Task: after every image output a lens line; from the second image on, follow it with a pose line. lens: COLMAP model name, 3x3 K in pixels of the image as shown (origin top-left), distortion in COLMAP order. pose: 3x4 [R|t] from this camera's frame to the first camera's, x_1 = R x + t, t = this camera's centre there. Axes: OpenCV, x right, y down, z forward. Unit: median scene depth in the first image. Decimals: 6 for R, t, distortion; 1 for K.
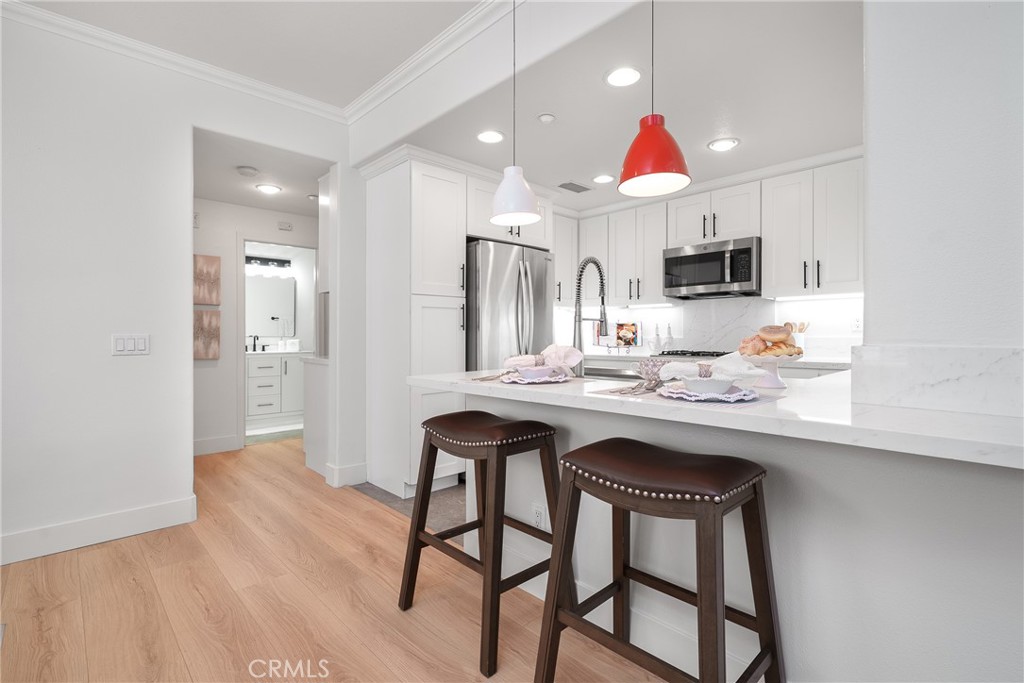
lens RADIAL K [[470.2, 0, 503.3], [0, 470.2, 337.6], [0, 0, 1]] dist [0.000710, 0.000250]
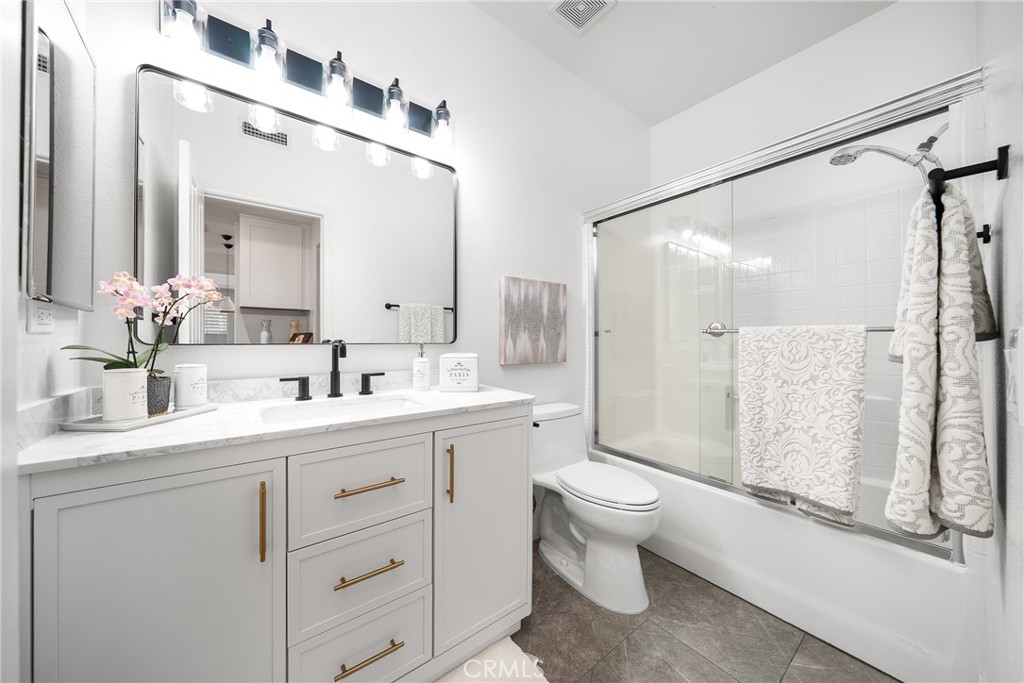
lens RADIAL K [[352.0, 0, 516.0], [0, 352.0, 339.9], [0, 0, 1]] dist [0.001246, 0.000017]
pose [[0.996052, 0.000212, -0.088775, -0.399022], [-0.000479, 0.999995, -0.002986, -0.004372], [0.088774, 0.003017, 0.996047, 0.793472]]
